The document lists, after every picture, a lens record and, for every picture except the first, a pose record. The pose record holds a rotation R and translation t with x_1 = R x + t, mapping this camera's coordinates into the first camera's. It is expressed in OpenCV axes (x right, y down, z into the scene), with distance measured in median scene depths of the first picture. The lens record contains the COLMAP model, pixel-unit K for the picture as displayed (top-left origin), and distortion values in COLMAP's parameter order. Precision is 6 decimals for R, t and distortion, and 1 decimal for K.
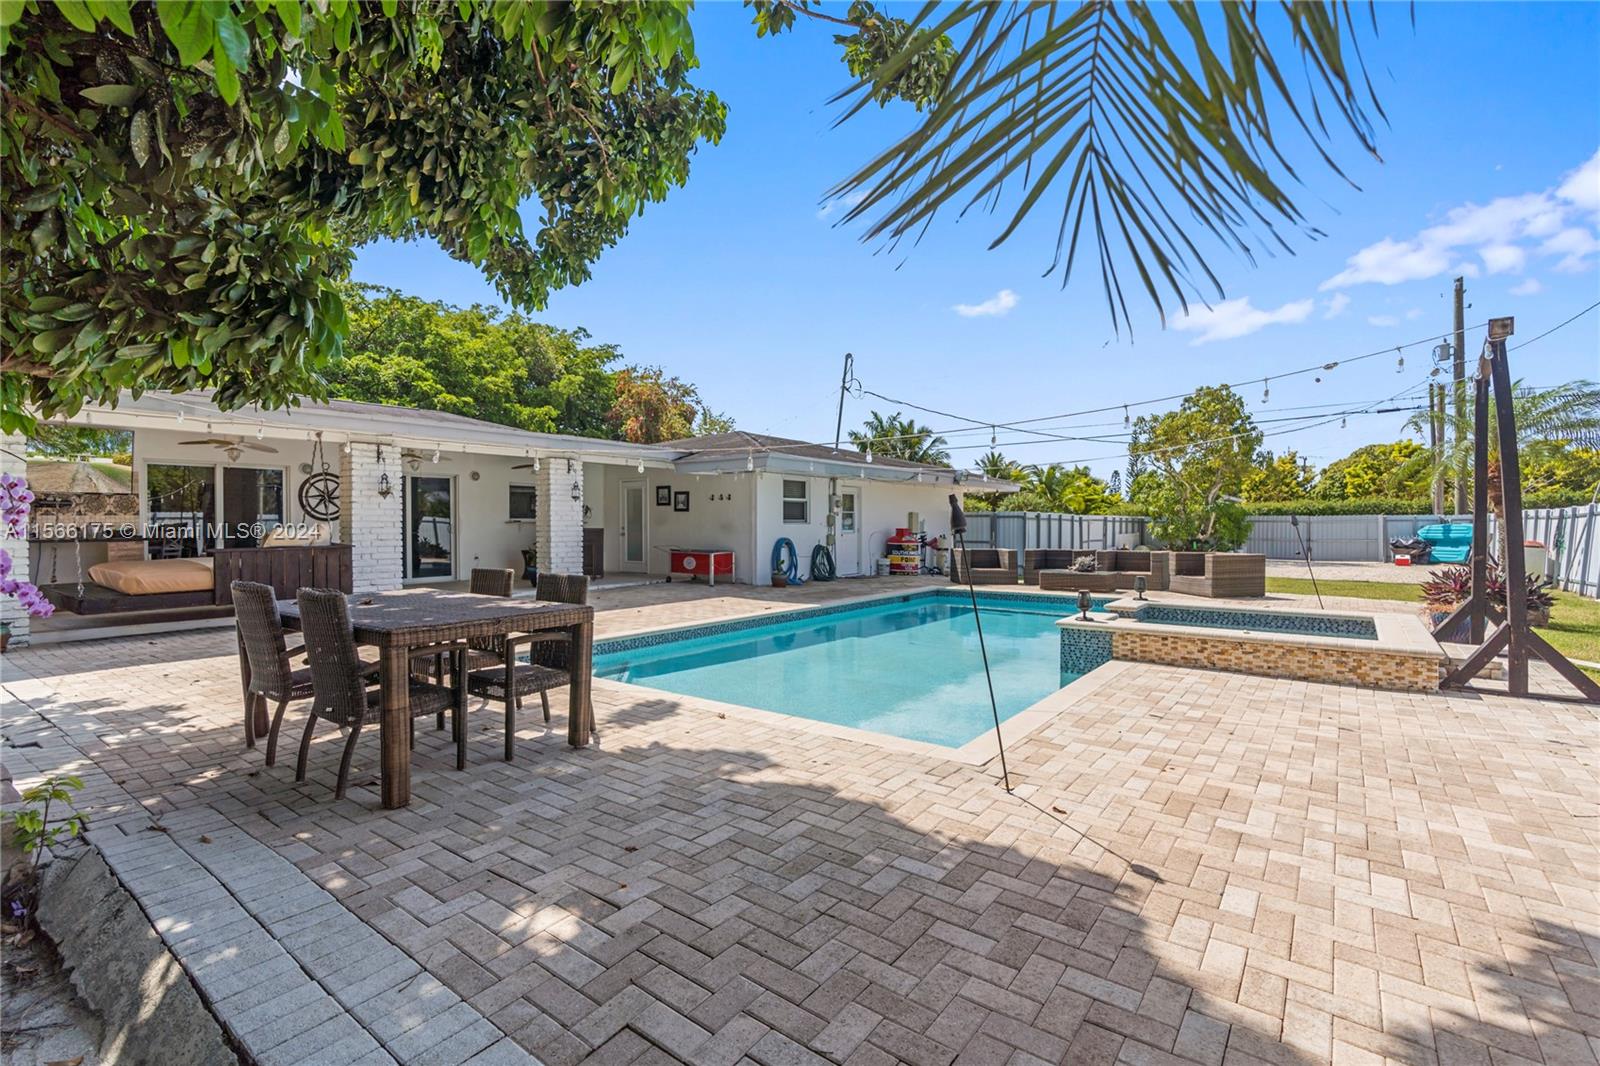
lens RADIAL K [[723.0, 0, 804.6], [0, 723.0, 537.1], [0, 0, 1]] dist [-0.012506, 0.004920]
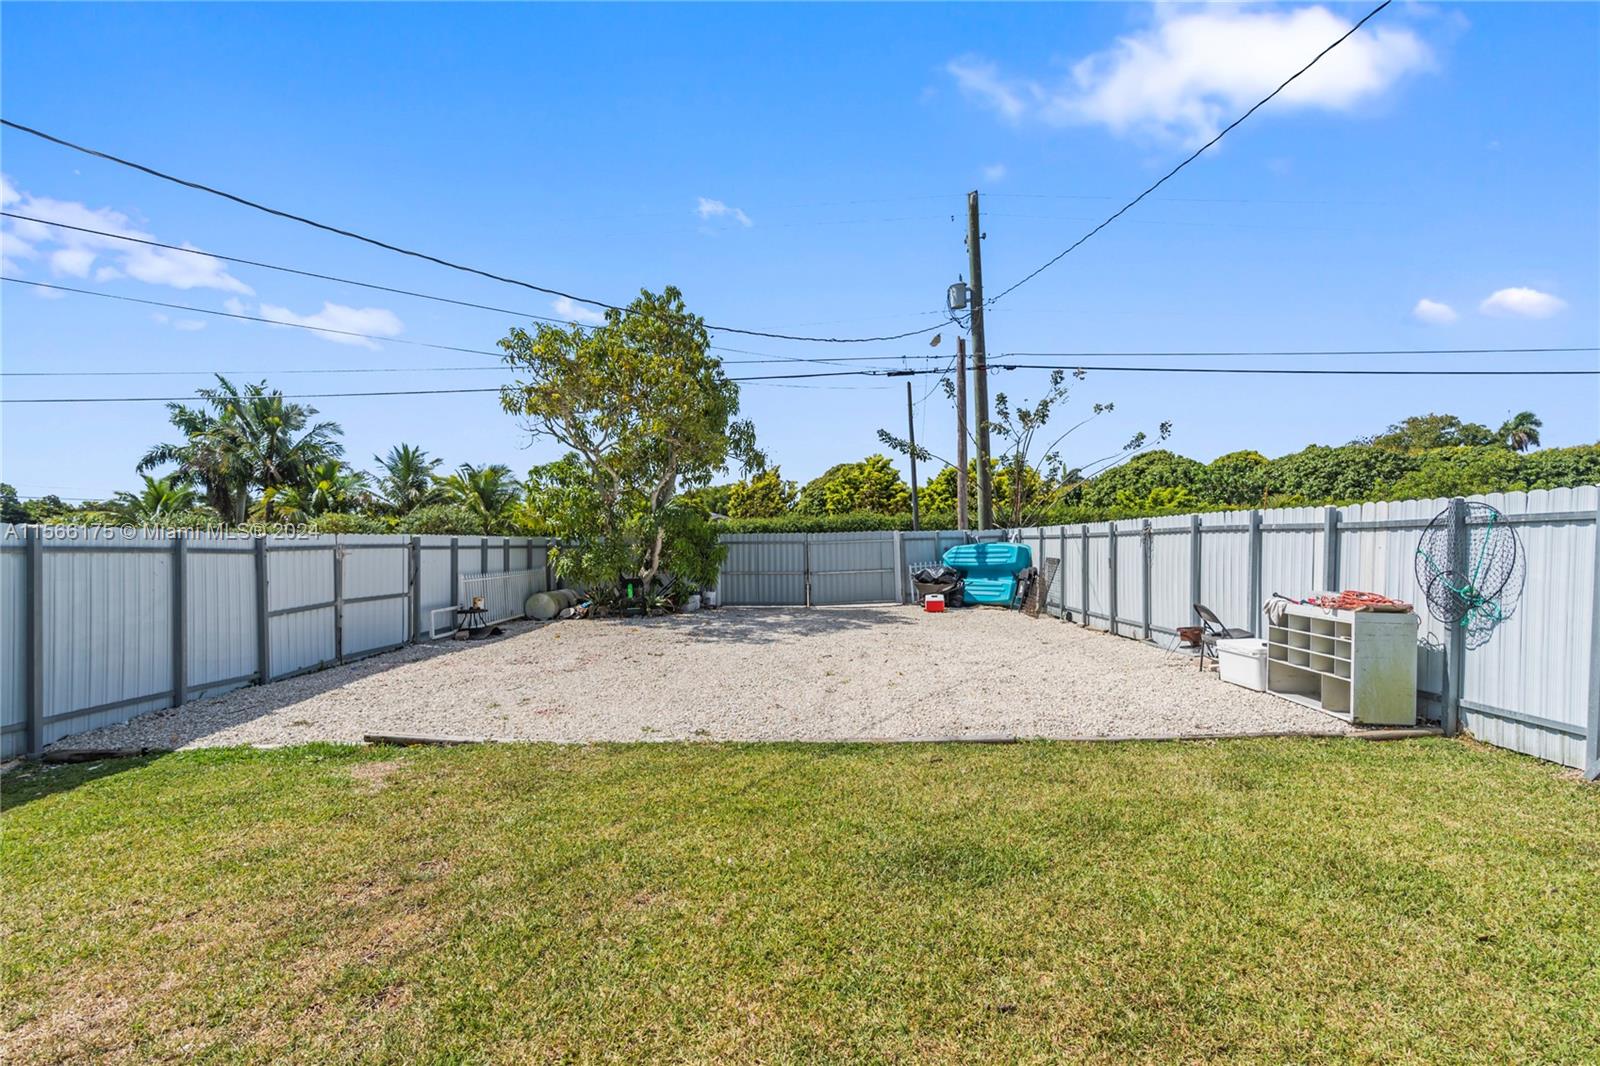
lens RADIAL K [[723.0, 0, 791.8], [0, 723.0, 537.4], [0, 0, 1]] dist [-0.012506, 0.004920]
pose [[0.815150, -0.010246, 0.579159, 0.329699], [0.028442, 0.999345, -0.022352, -0.012446], [-0.578551, 0.034693, 0.814908, 0.498667]]
